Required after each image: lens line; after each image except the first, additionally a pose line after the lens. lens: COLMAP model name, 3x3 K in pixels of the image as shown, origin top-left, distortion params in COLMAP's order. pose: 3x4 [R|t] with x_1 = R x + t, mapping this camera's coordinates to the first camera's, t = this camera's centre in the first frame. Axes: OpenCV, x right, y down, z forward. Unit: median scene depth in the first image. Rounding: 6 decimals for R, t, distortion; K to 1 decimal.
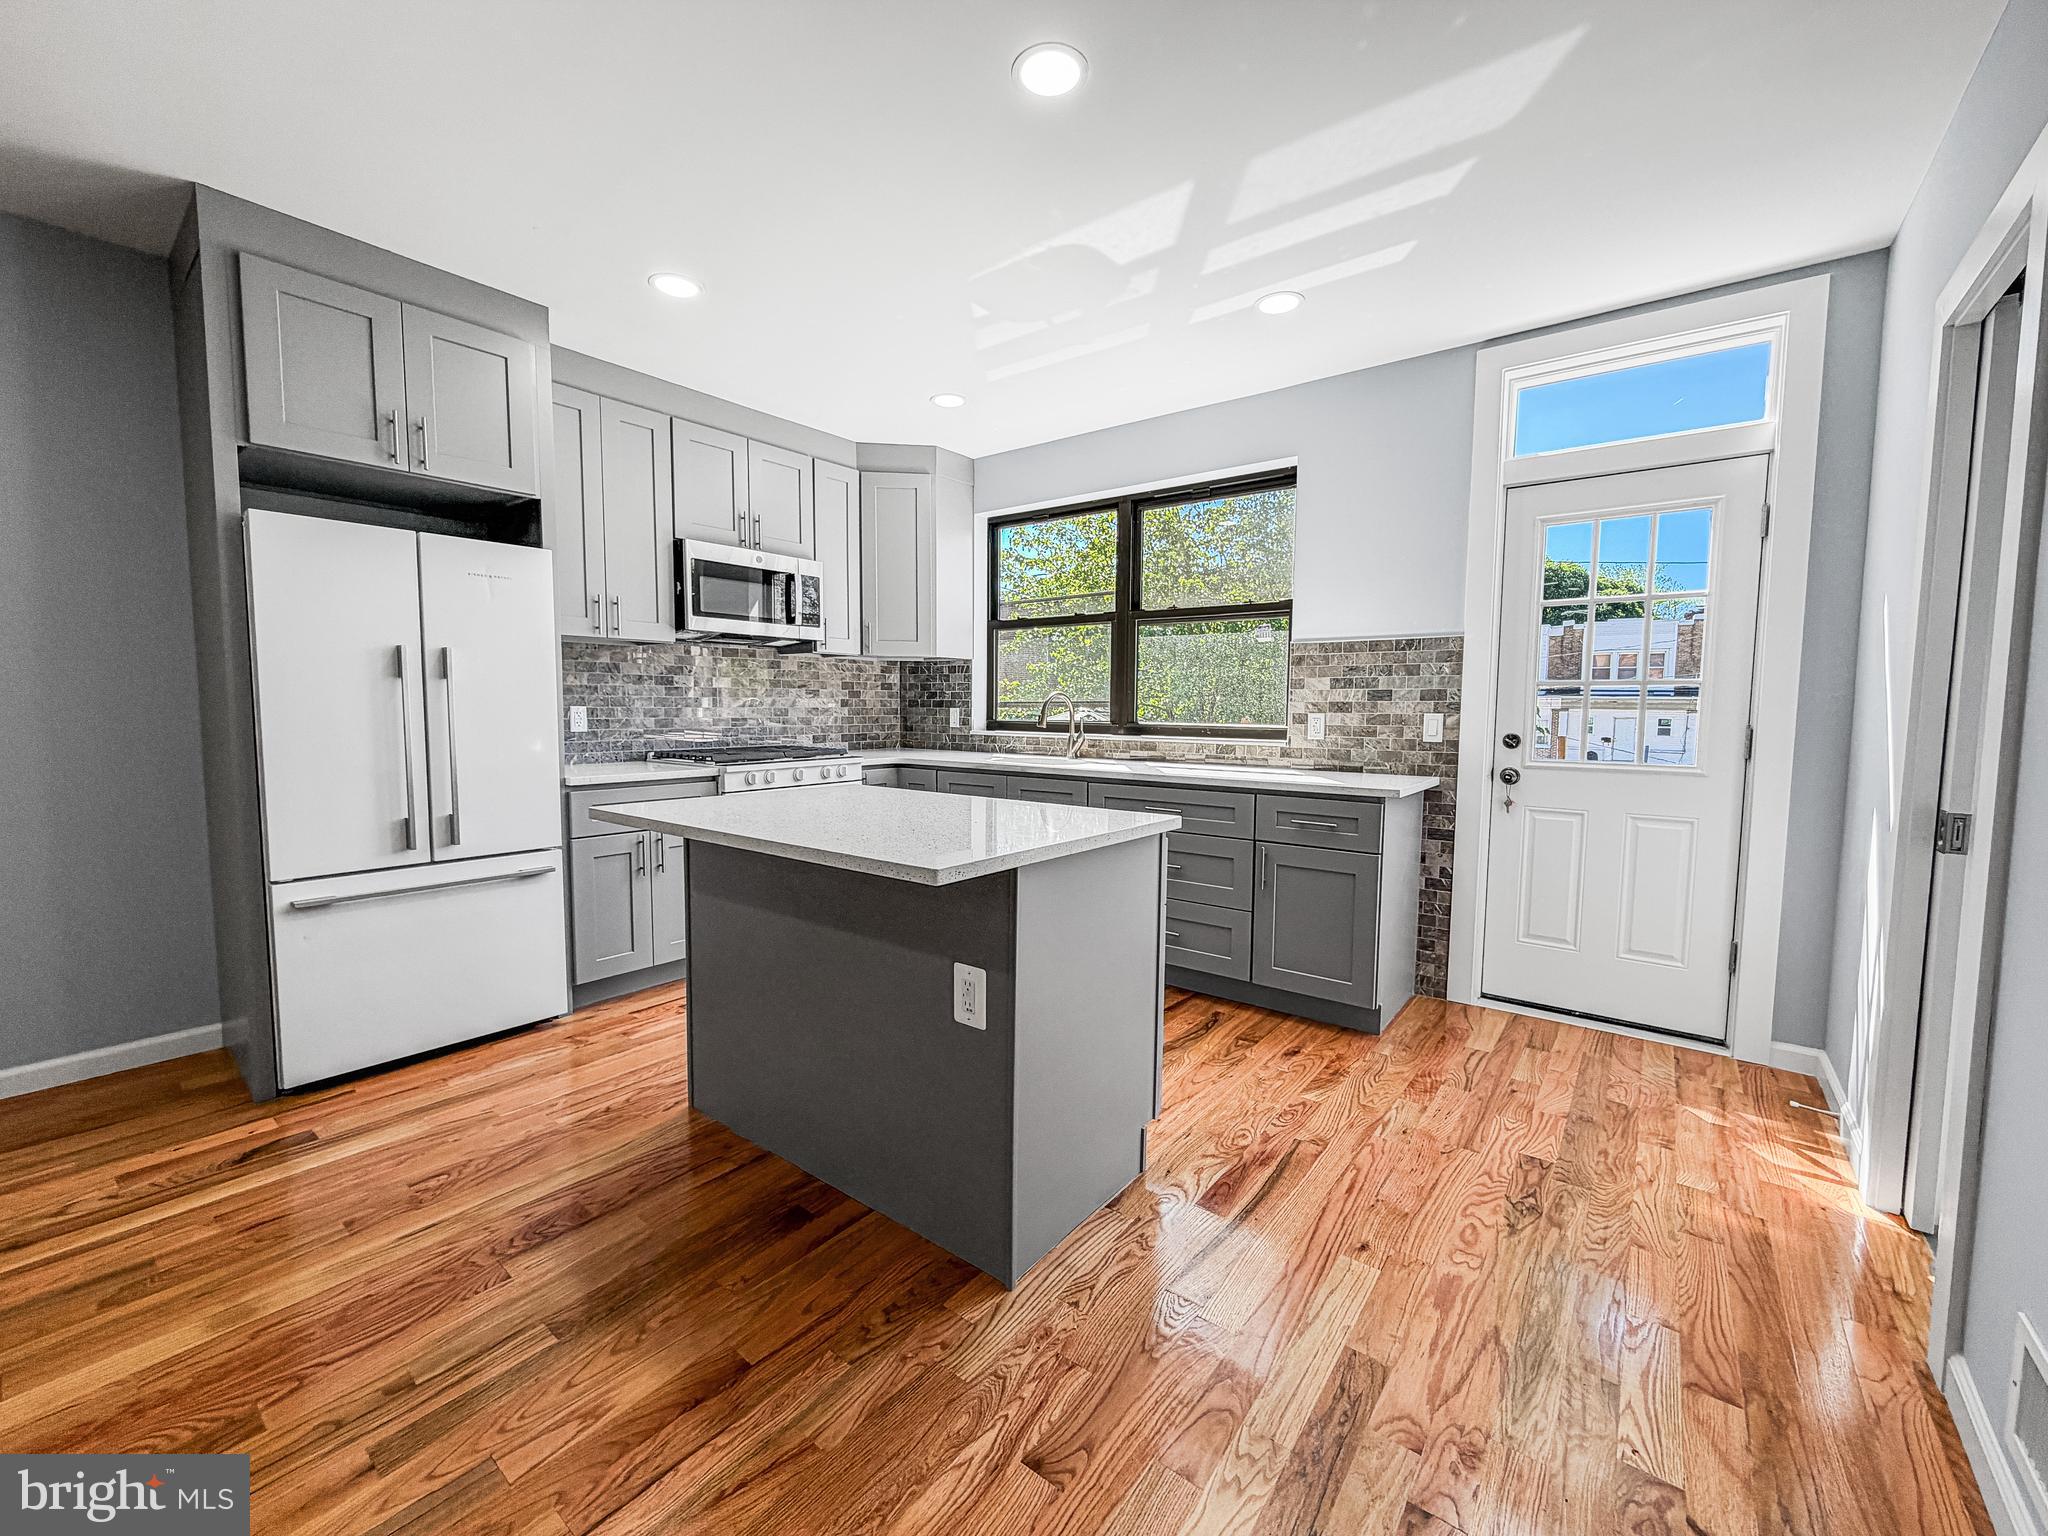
lens RADIAL K [[820.7, 0, 1033.1], [0, 820.7, 763.8], [0, 0, 1]] dist [-0.003997, 0.000217]
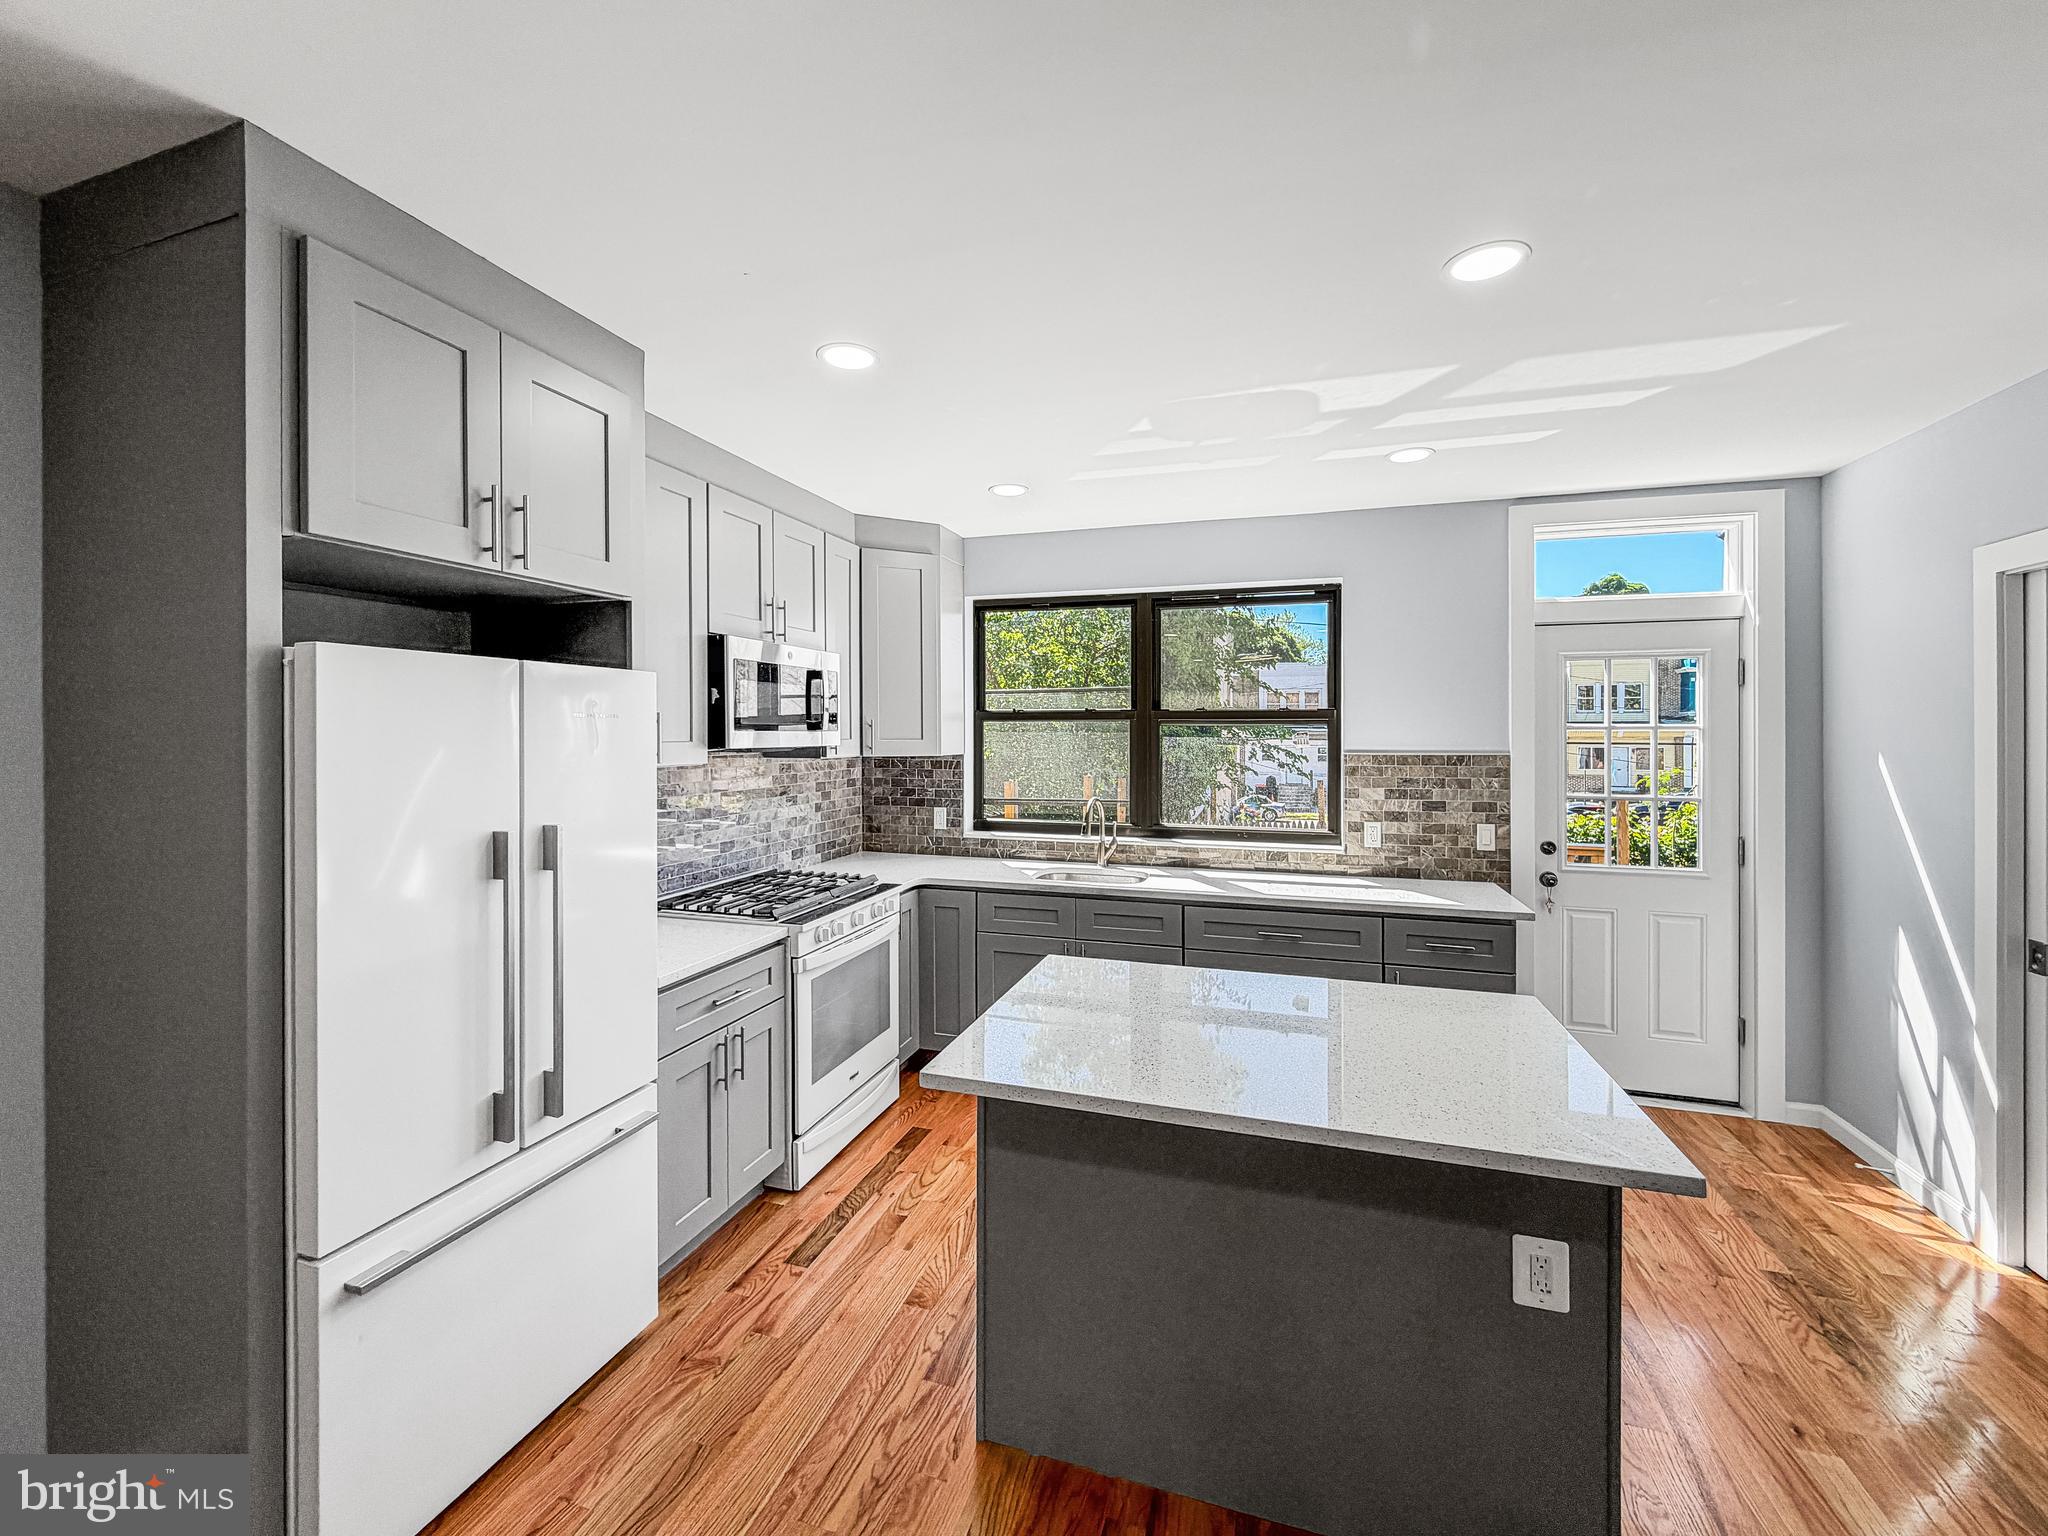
lens RADIAL K [[820.7, 0, 1020.4], [0, 820.7, 731.4], [0, 0, 1]] dist [-0.003997, 0.000217]
pose [[0.940178, -0.005540, 0.340639, -0.608175], [0.029523, 0.997431, -0.065263, -0.171594], [-0.339402, 0.071416, 0.937926, 0.229340]]
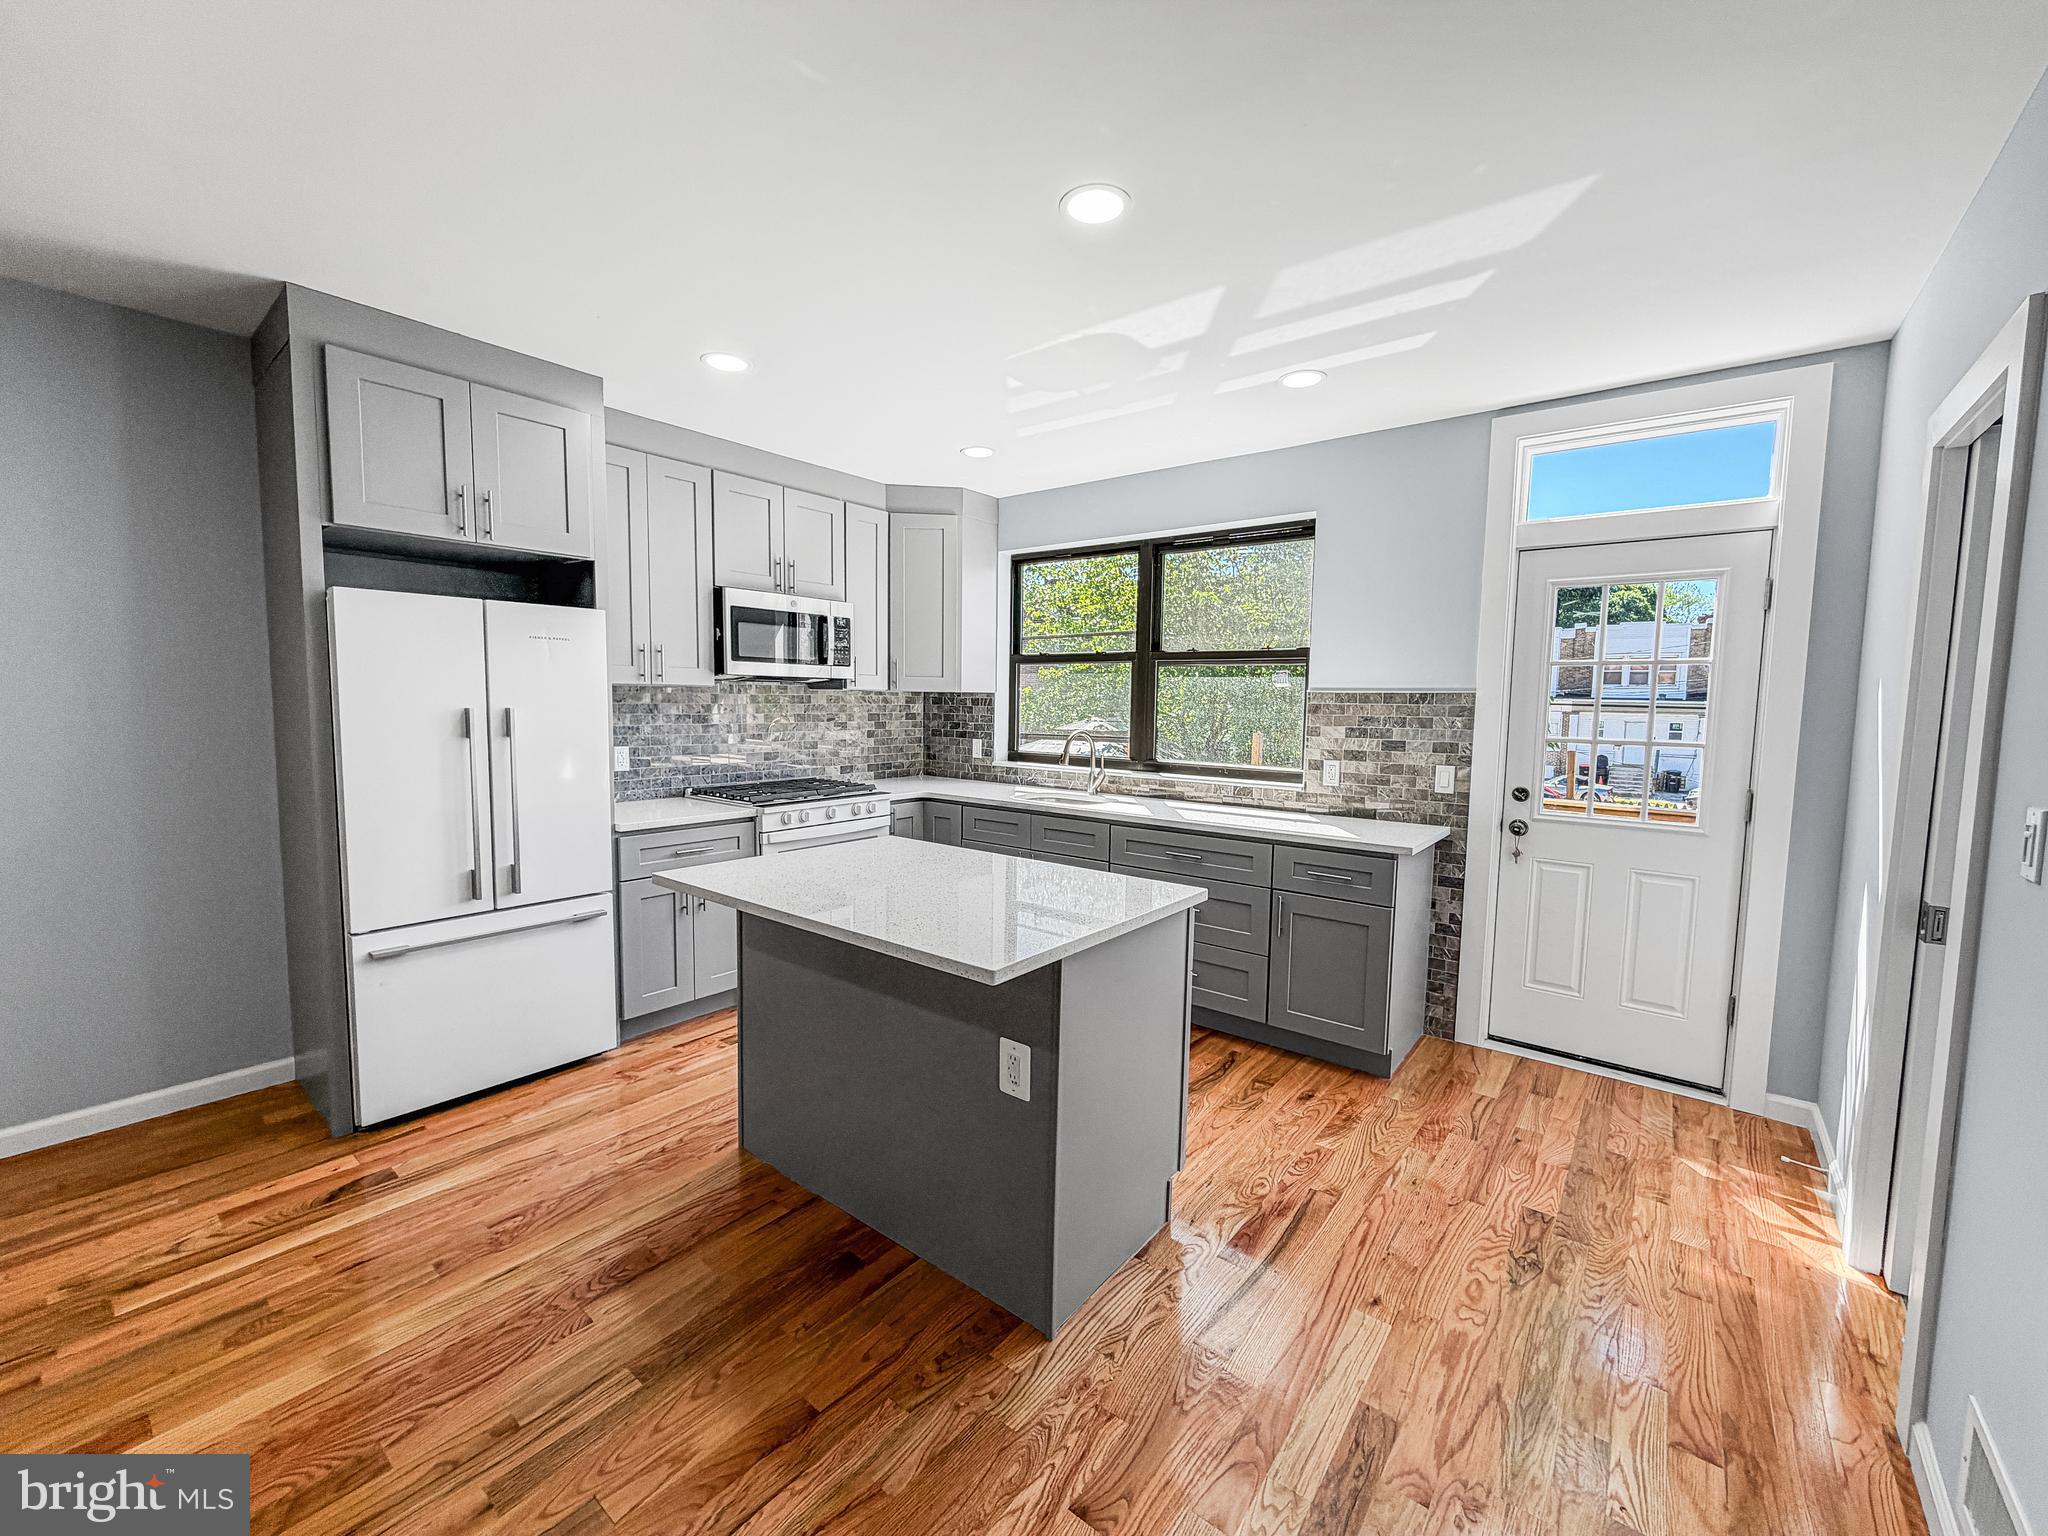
lens RADIAL K [[820.7, 0, 1033.5], [0, 820.7, 762.7], [0, 0, 1]] dist [-0.003997, 0.000217]
pose [[0.999928, 0.008870, -0.008087, -0.032170], [-0.008814, 0.999937, 0.006931, -0.088409], [0.008148, -0.006860, 0.999943, -0.055172]]
